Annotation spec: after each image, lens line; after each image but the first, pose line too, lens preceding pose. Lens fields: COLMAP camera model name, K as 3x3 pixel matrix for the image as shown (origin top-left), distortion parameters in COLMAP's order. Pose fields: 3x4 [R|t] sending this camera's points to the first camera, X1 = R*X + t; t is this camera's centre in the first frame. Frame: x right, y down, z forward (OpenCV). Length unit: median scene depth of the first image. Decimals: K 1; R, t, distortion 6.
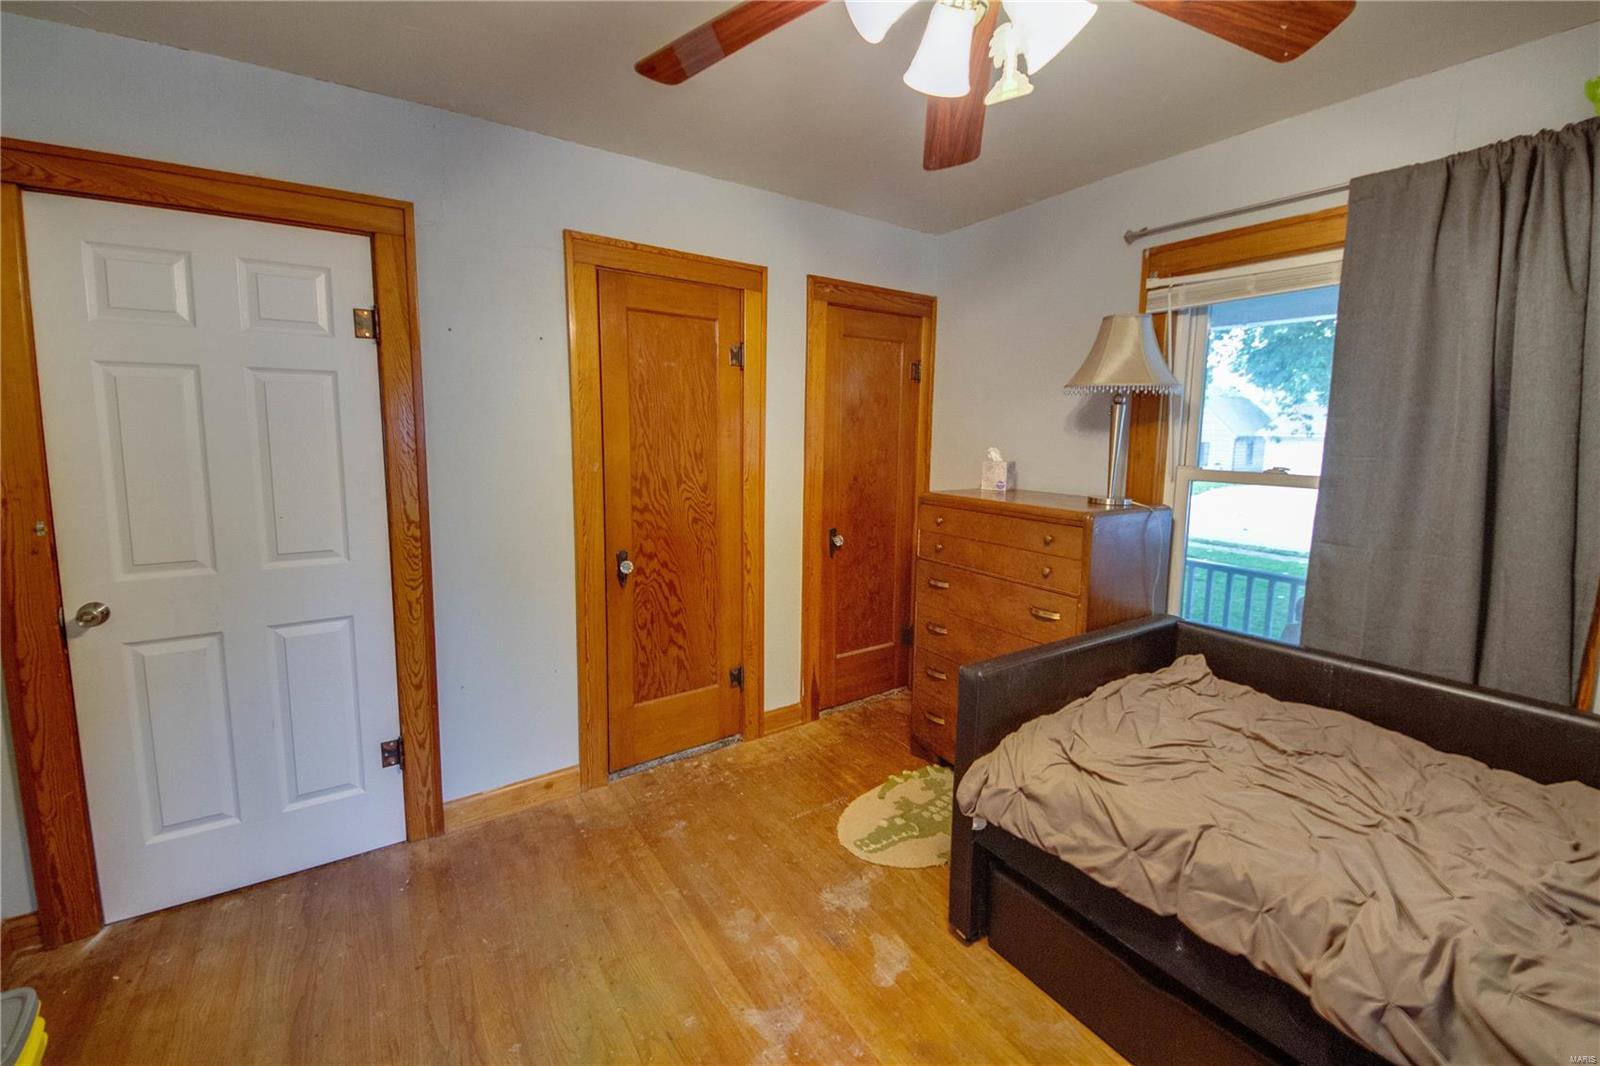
lens RADIAL K [[631.8, 0, 804.1], [0, 631.8, 498.6], [0, 0, 1]] dist [-0.000377, -0.000128]
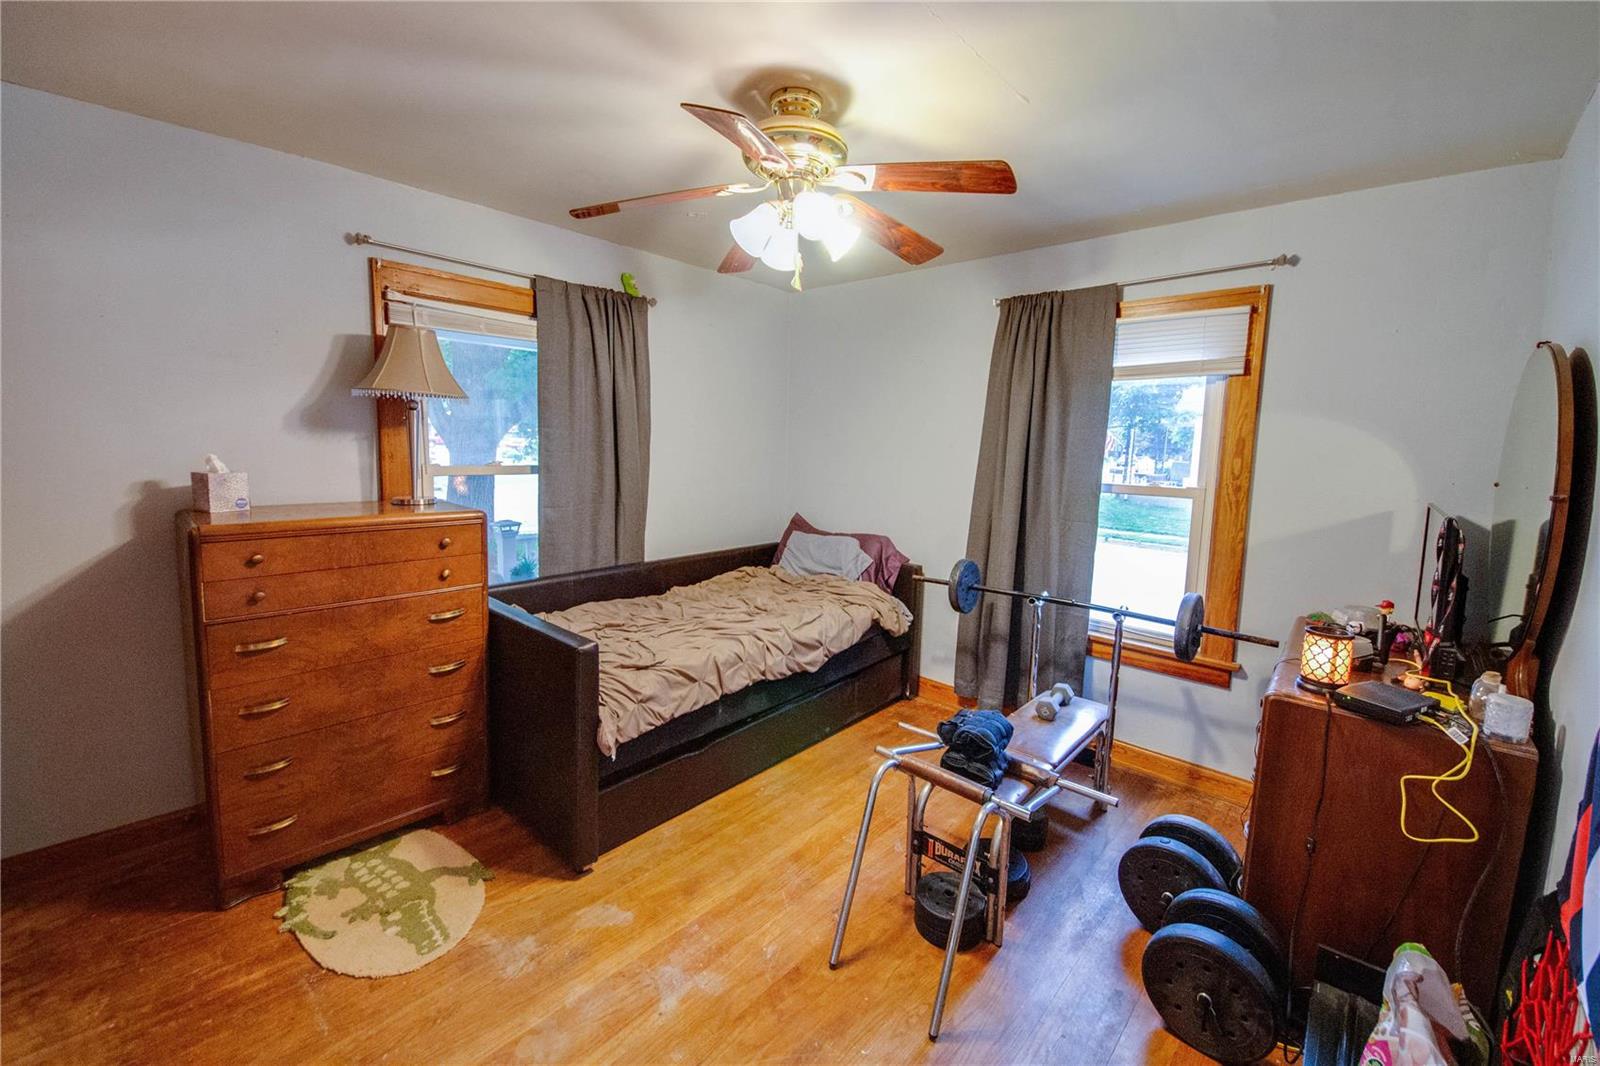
lens RADIAL K [[631.8, 0, 804.1], [0, 631.8, 498.6], [0, 0, 1]] dist [-0.000377, -0.000128]
pose [[-0.220651, -0.113248, 0.968756, -0.852530], [0.073885, 0.988442, 0.132378, -0.115818], [-0.972550, 0.100786, -0.209734, 0.731655]]
